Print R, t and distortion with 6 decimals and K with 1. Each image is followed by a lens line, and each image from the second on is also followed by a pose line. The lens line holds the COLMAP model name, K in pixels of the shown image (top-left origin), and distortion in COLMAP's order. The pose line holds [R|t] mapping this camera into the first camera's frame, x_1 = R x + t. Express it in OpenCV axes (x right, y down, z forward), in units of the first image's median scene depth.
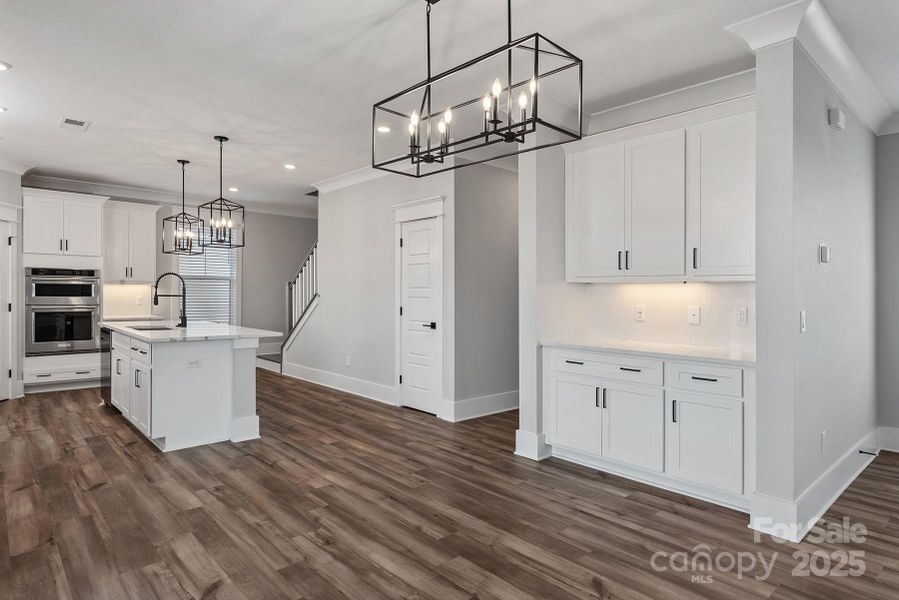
lens RADIAL K [[508.5, 0, 446.6], [0, 508.5, 294.5], [0, 0, 1]] dist [0.000487, -0.002701]
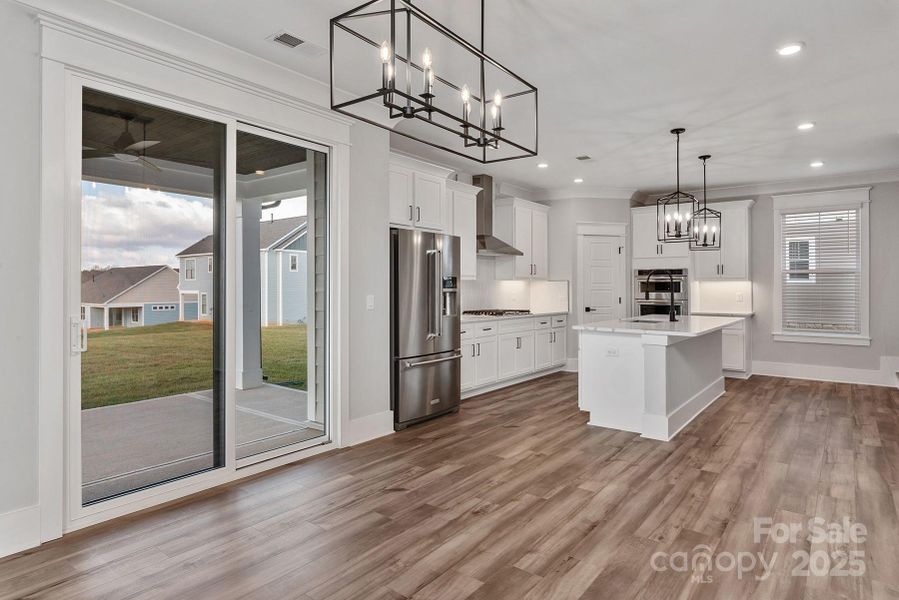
lens RADIAL K [[508.5, 0, 448.0], [0, 508.5, 291.6], [0, 0, 1]] dist [0.000487, -0.002701]
pose [[0.169639, -0.000550, -0.985506, 0.423598], [-0.000562, 1.000000, -0.000655, 0.004083], [0.985506, 0.000665, 0.169639, 0.376309]]
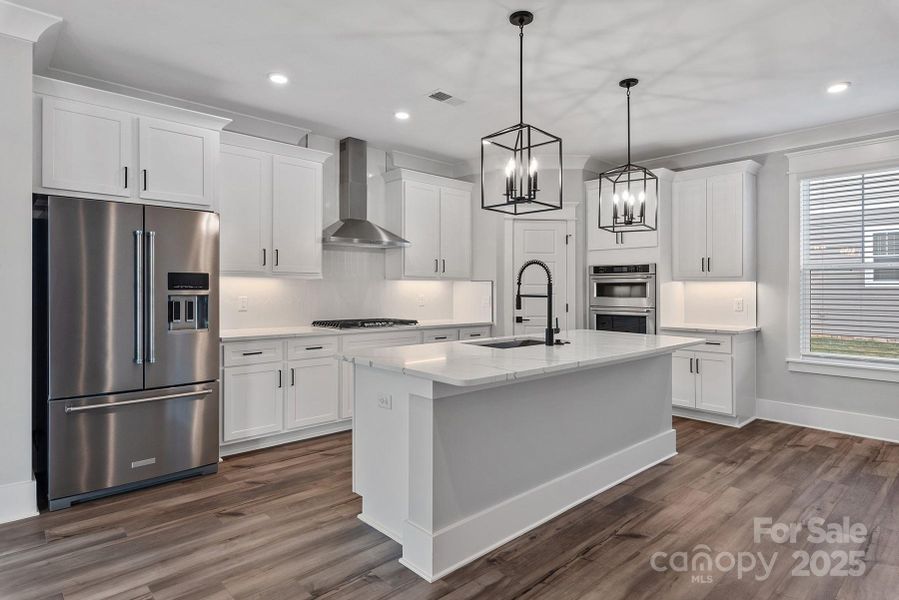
lens RADIAL K [[492.9, 0, 448.8], [0, 492.9, 296.0], [0, 0, 1]] dist [0.001339, -0.001169]
pose [[0.006491, 0.004423, -0.999969, 0.097954], [-0.005866, 0.999973, 0.004385, -0.000216], [0.999962, 0.005837, 0.006517, 0.869696]]
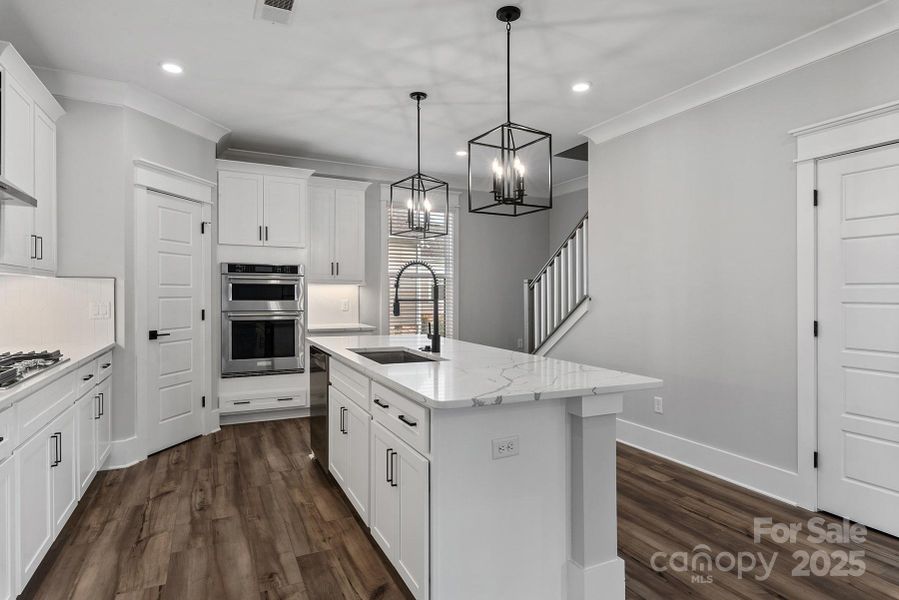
lens RADIAL K [[492.9, 0, 445.8], [0, 492.9, 295.1], [0, 0, 1]] dist [0.001339, -0.001169]
pose [[0.958335, -0.003186, -0.285629, -0.339573], [0.002861, 0.999995, -0.001555, -0.002711], [0.285633, 0.000673, 0.958339, 0.447752]]
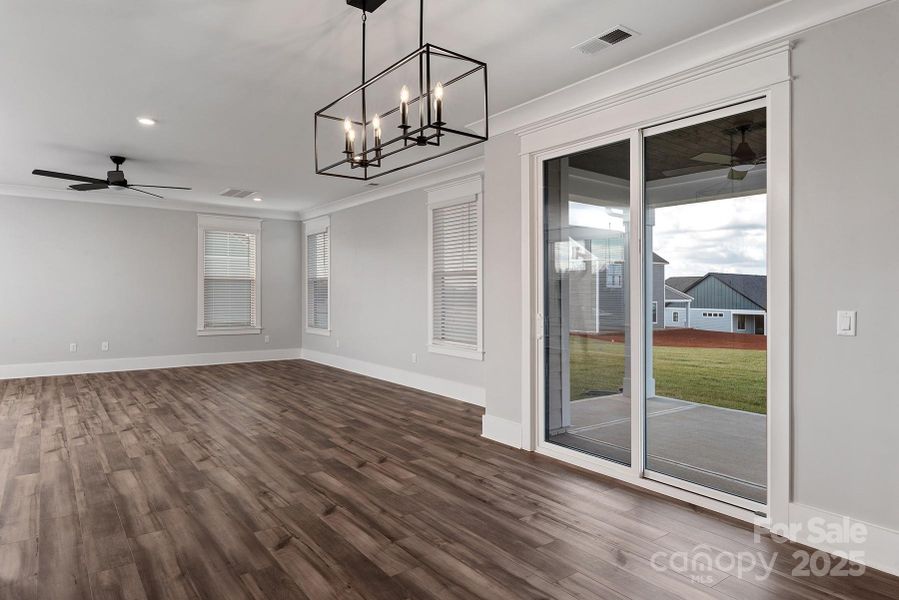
lens RADIAL K [[549.4, 0, 443.5], [0, 549.4, 305.8], [0, 0, 1]] dist [-0.005597, -0.000673]
pose [[-0.994051, -0.020678, 0.106932, -0.079182], [-0.018031, 0.999508, 0.025660, -0.001002], [-0.107410, 0.023579, -0.993935, 0.938697]]
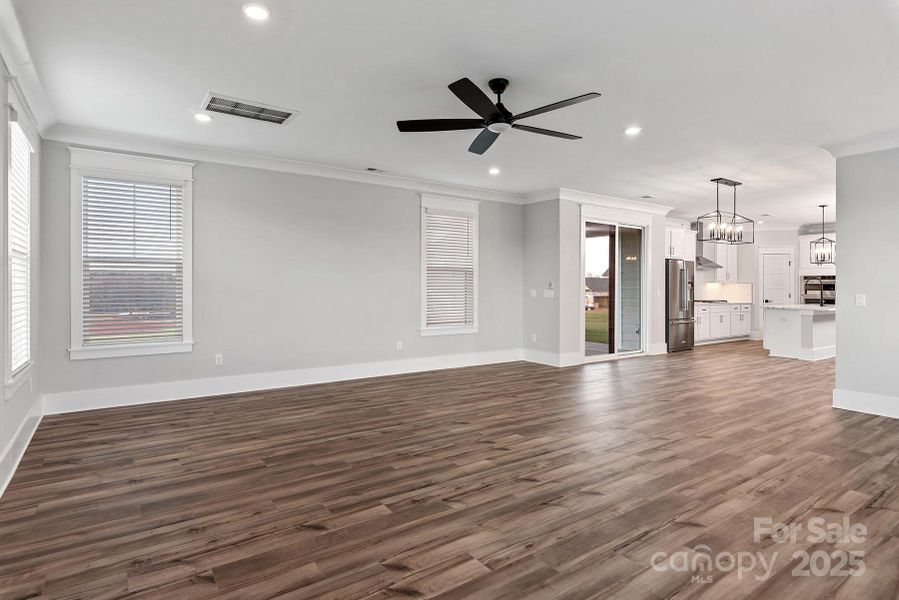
lens RADIAL K [[492.9, 0, 444.3], [0, 492.9, 285.1], [0, 0, 1]] dist [0.001339, -0.001169]
pose [[-0.125764, -0.010462, -0.992005, 1.460222], [-0.009296, 0.999913, -0.009367, 0.015755], [0.992017, 0.008044, -0.125850, -0.149890]]
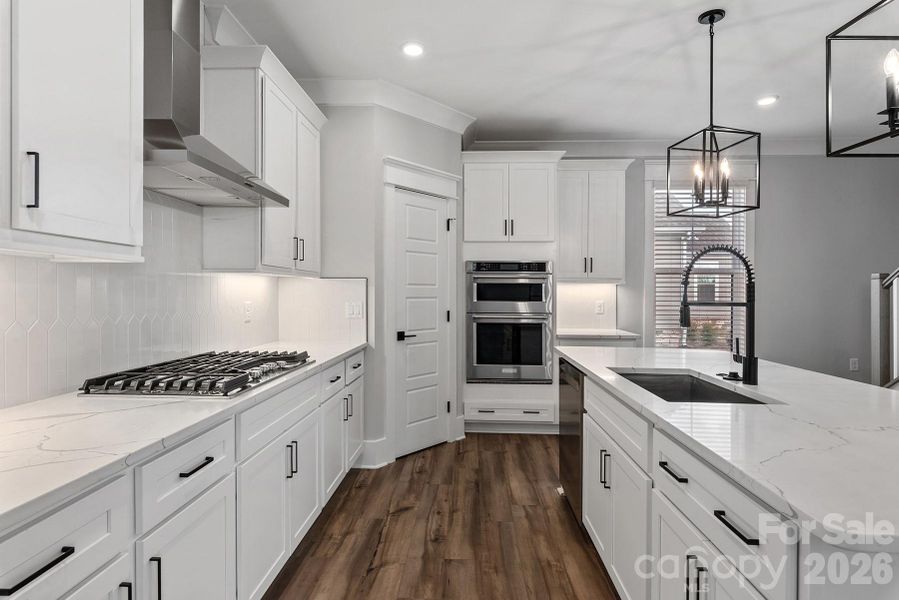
lens RADIAL K [[492.9, 0, 443.8], [0, 492.9, 296.5], [0, 0, 1]] dist [0.001339, -0.001169]
pose [[0.704864, 0.001160, -0.709341, -0.413426], [-0.001146, 0.999999, 0.000496, -0.003632], [0.709341, 0.000463, 0.704865, 0.565495]]
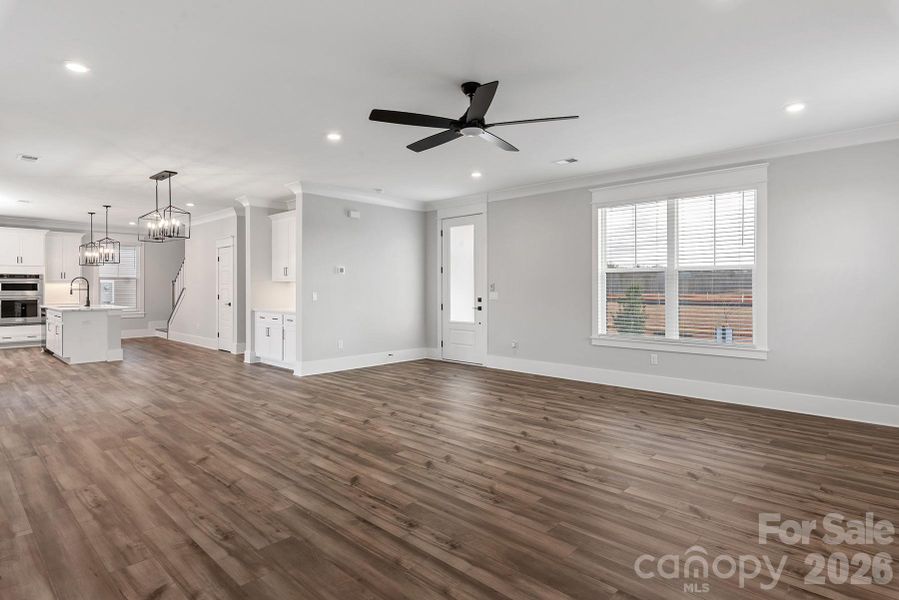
lens RADIAL K [[474.8, 0, 459.8], [0, 474.8, 283.7], [0, 0, 1]] dist [-0.008519, -0.002668]
pose [[0.995043, -0.006949, 0.099203, 0.659671], [0.007972, 0.999919, -0.009920, 0.009395], [-0.099126, 0.010662, 0.995018, -0.844167]]
